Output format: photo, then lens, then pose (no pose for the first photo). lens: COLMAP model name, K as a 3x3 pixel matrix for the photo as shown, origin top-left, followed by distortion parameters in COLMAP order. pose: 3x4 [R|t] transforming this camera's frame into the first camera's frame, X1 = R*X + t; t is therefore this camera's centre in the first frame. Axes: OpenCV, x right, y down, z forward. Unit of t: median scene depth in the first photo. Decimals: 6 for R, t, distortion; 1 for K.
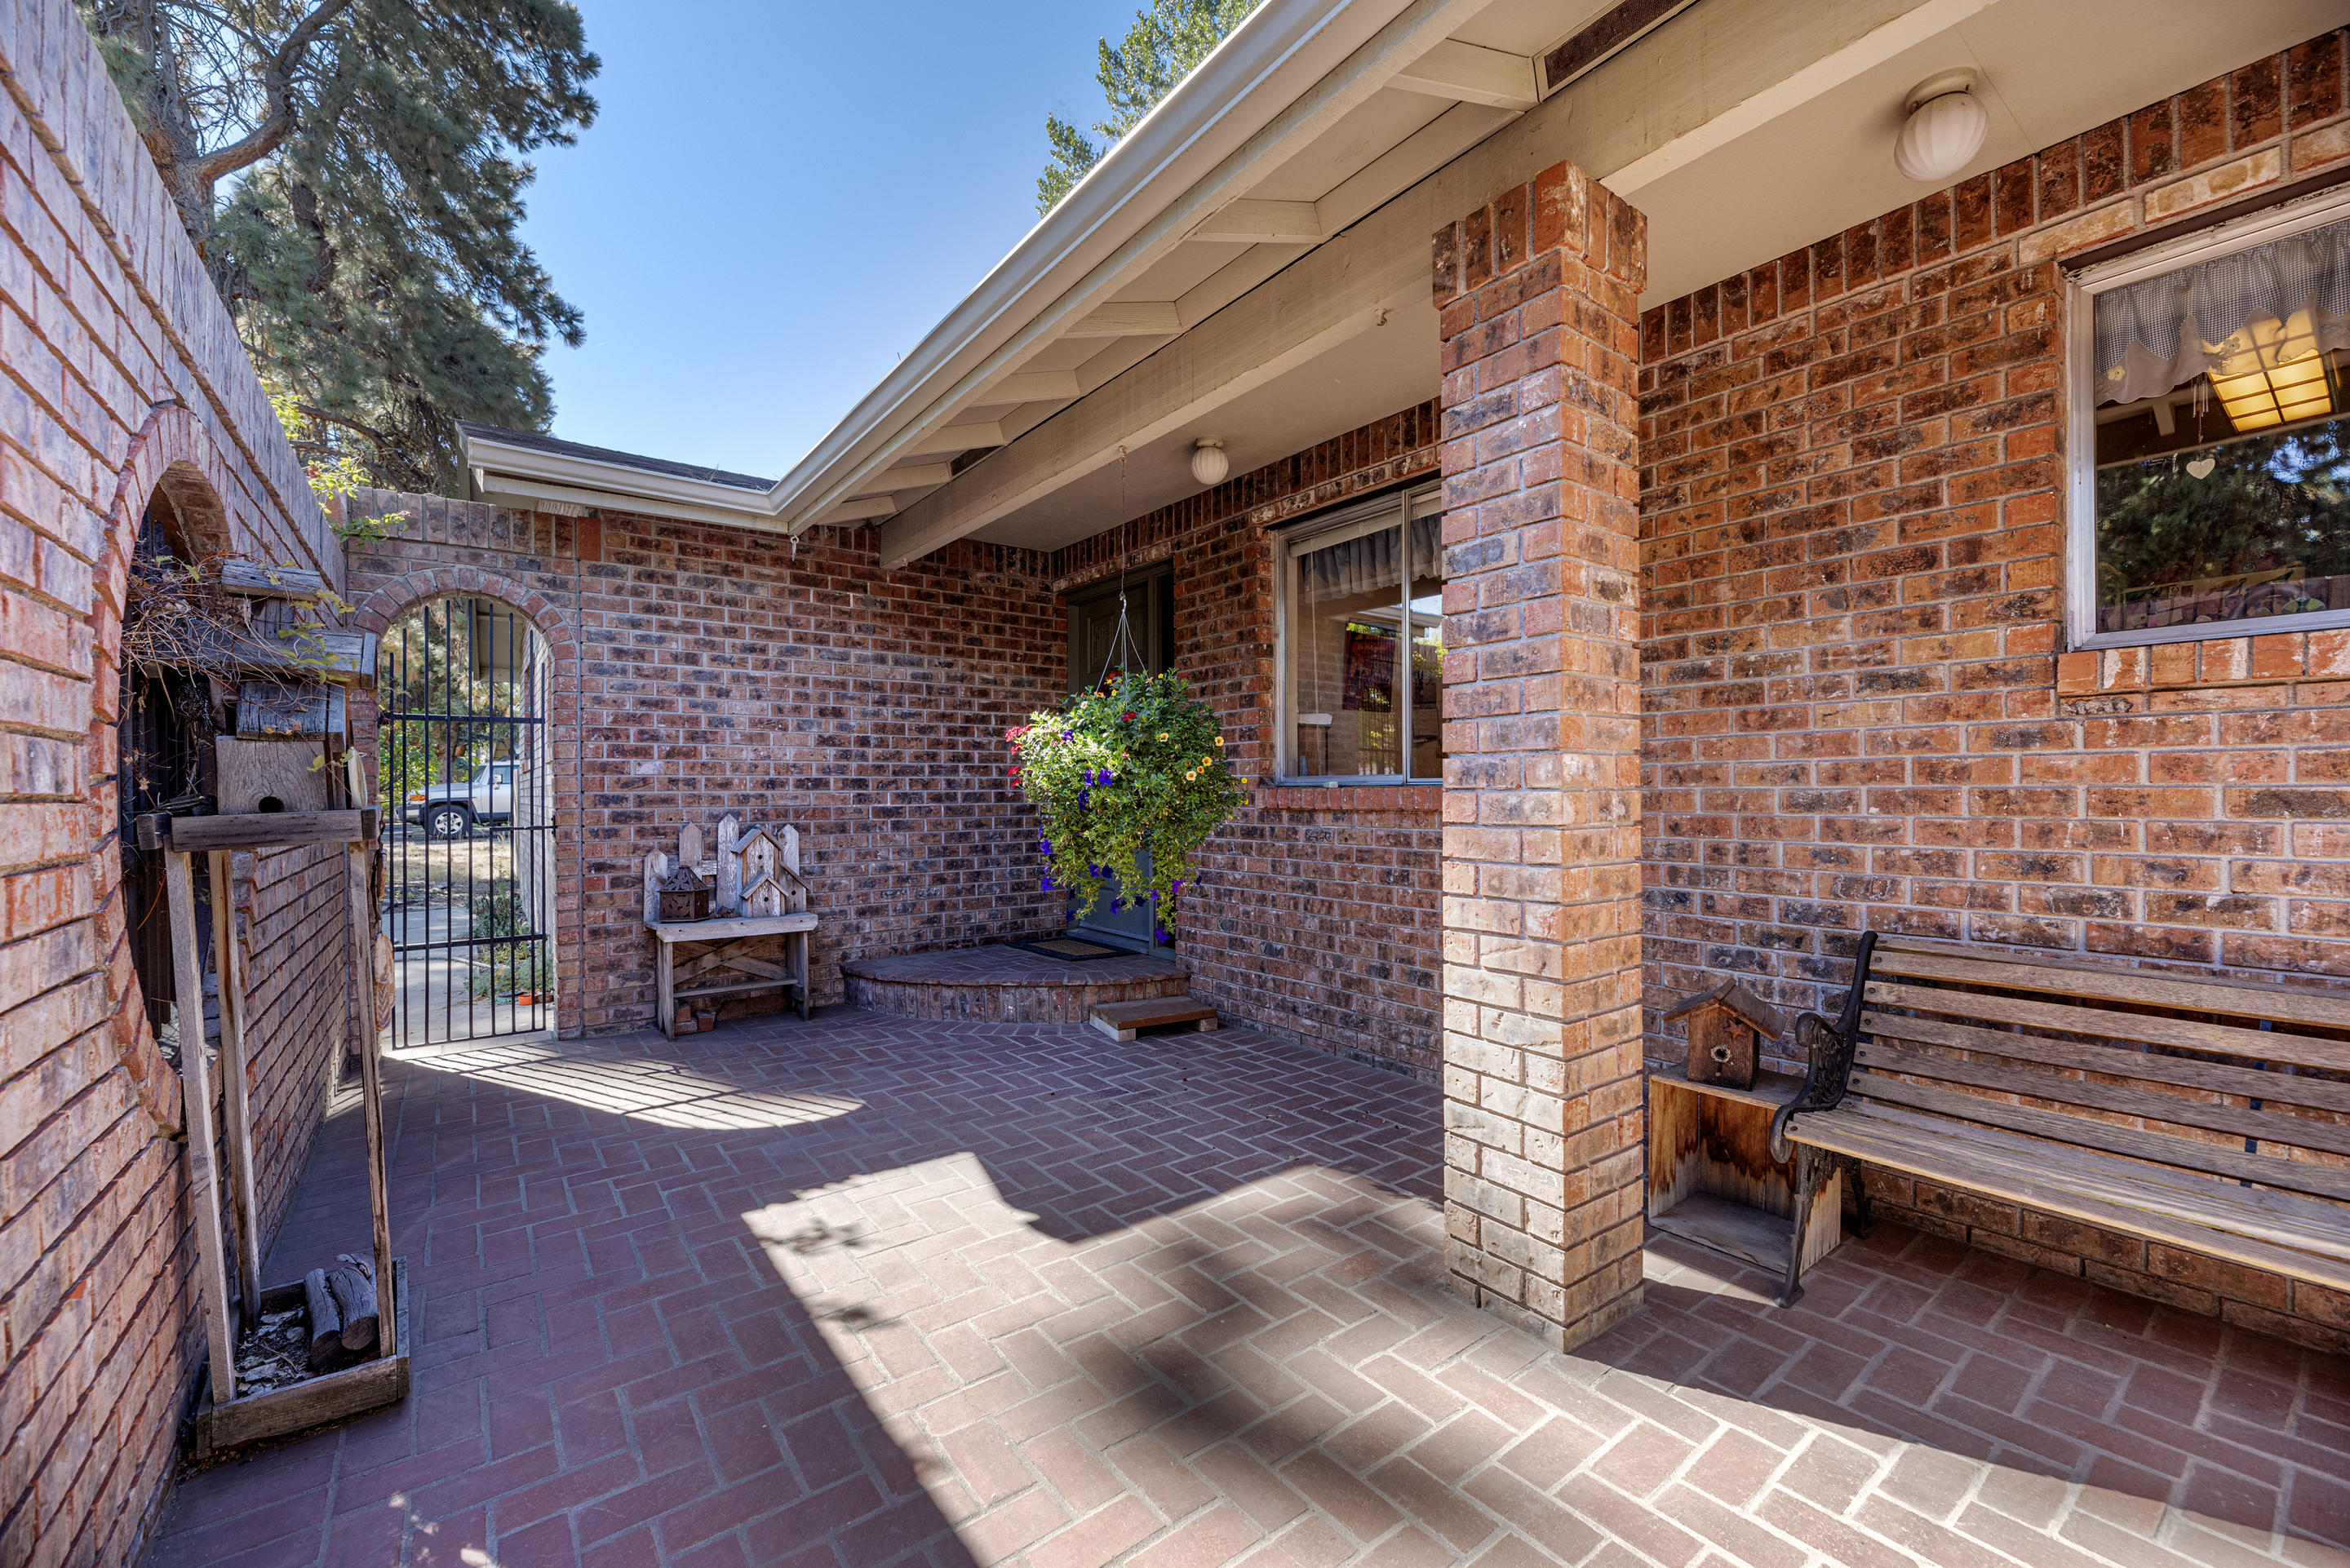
lens RADIAL K [[930.0, 0, 1185.1], [0, 930.0, 789.9], [0, 0, 1]] dist [-0.001356, 0.000124]
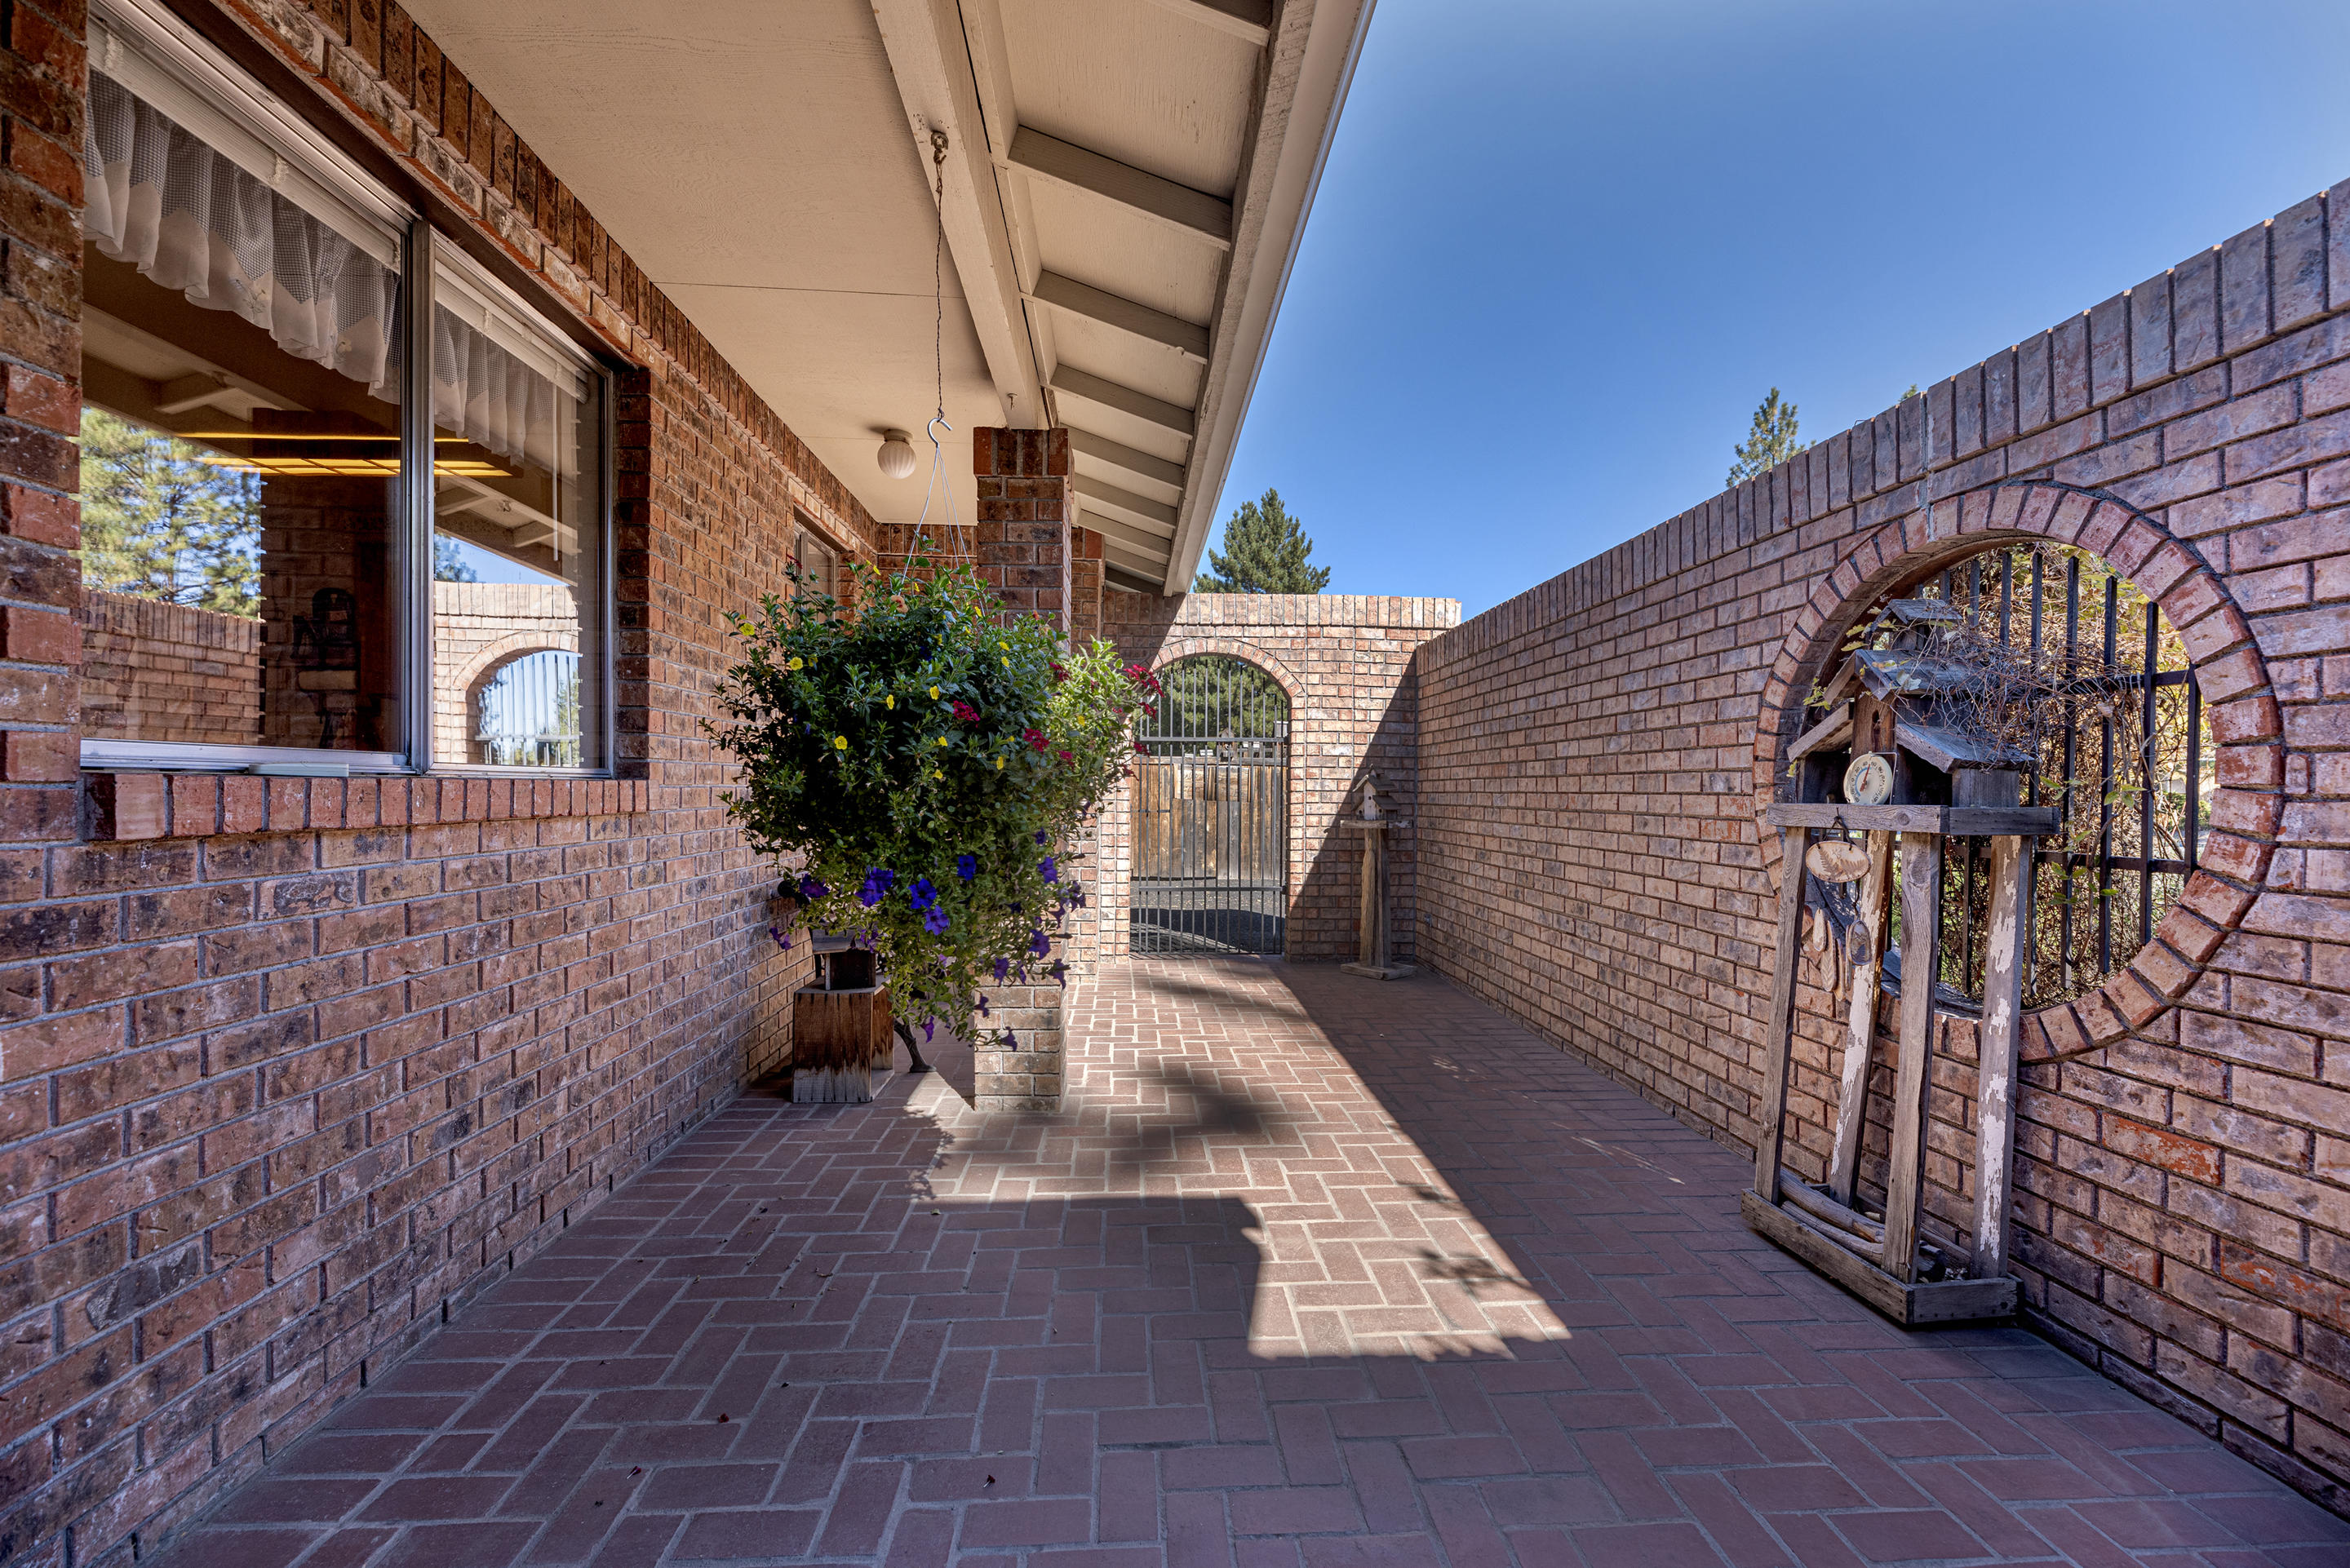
lens RADIAL K [[943.3, 0, 1179.0], [0, 943.3, 789.8], [0, 0, 1]] dist [-0.002679, 0.000469]
pose [[-0.824617, -0.003771, 0.565679, -0.630398], [-0.006683, 0.999973, -0.003077, 0.003724], [-0.565652, -0.006318, -0.824620, 1.779146]]
